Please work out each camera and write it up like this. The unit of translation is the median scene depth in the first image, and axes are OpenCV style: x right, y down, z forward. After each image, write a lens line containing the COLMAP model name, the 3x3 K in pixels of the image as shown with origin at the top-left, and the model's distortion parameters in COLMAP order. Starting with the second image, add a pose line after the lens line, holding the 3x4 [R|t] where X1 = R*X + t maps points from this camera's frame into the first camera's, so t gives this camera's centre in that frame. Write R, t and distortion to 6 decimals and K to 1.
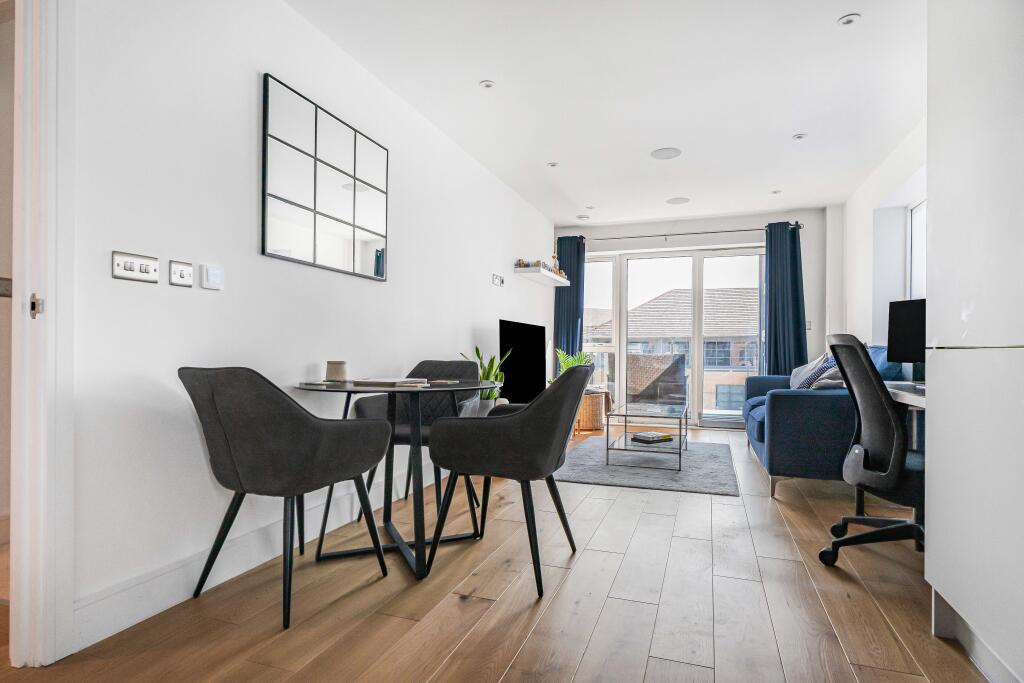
lens RADIAL K [[554.5, 0, 513.7], [0, 554.5, 351.6], [0, 0, 1]] dist [-0.000327, 0.000121]
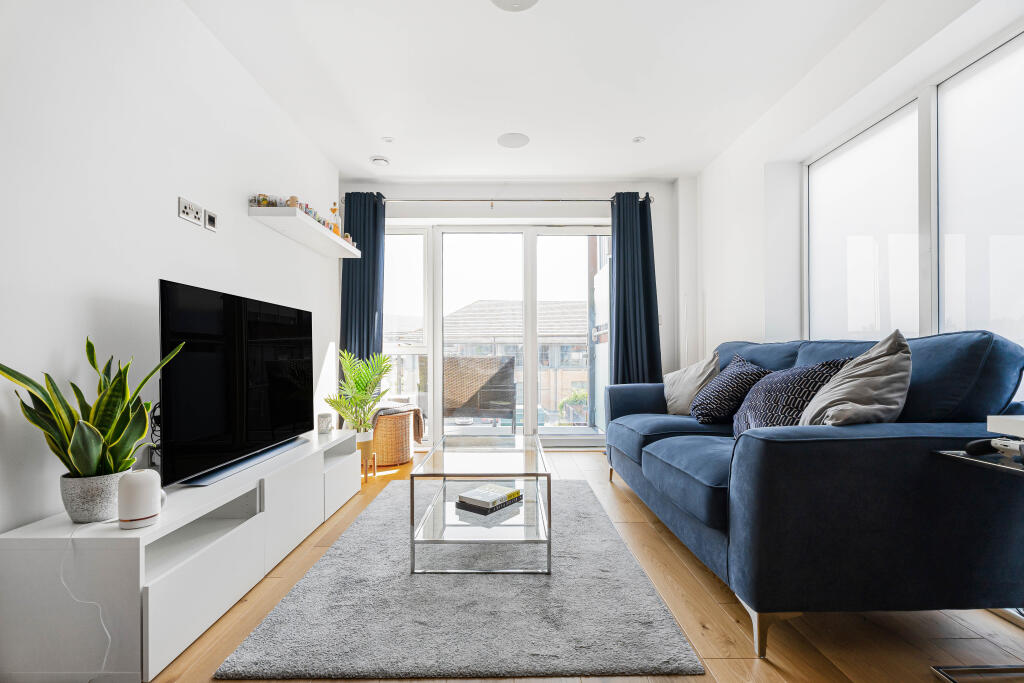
lens RADIAL K [[468.6, 0, 511.4], [0, 468.6, 355.1], [0, 0, 1]] dist [0.001135, 0.000190]
pose [[0.937920, -0.007146, 0.346779, 0.073014], [0.007242, 0.999973, 0.001020, 0.002637], [-0.346777, 0.001555, 0.937946, 0.384001]]
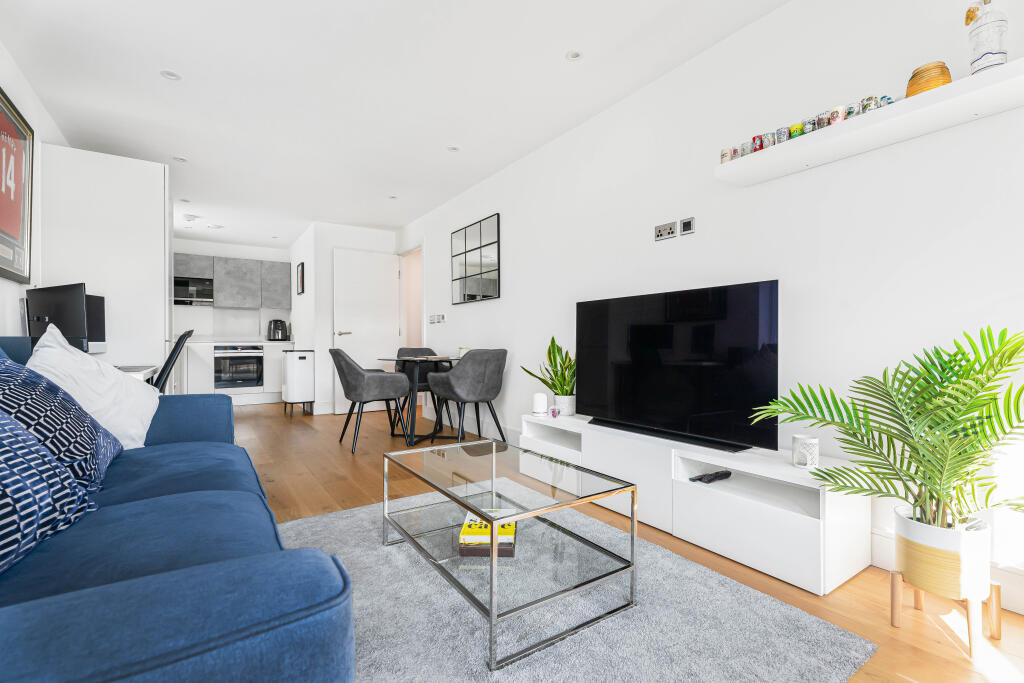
lens RADIAL K [[468.6, 0, 511.4], [0, 468.6, 355.1], [0, 0, 1]] dist [0.001135, 0.000190]
pose [[-0.602406, 0.013459, -0.798076, 0.406667], [-0.001070, 0.999843, 0.017670, 0.006142], [0.798189, 0.011499, -0.602297, 0.921925]]
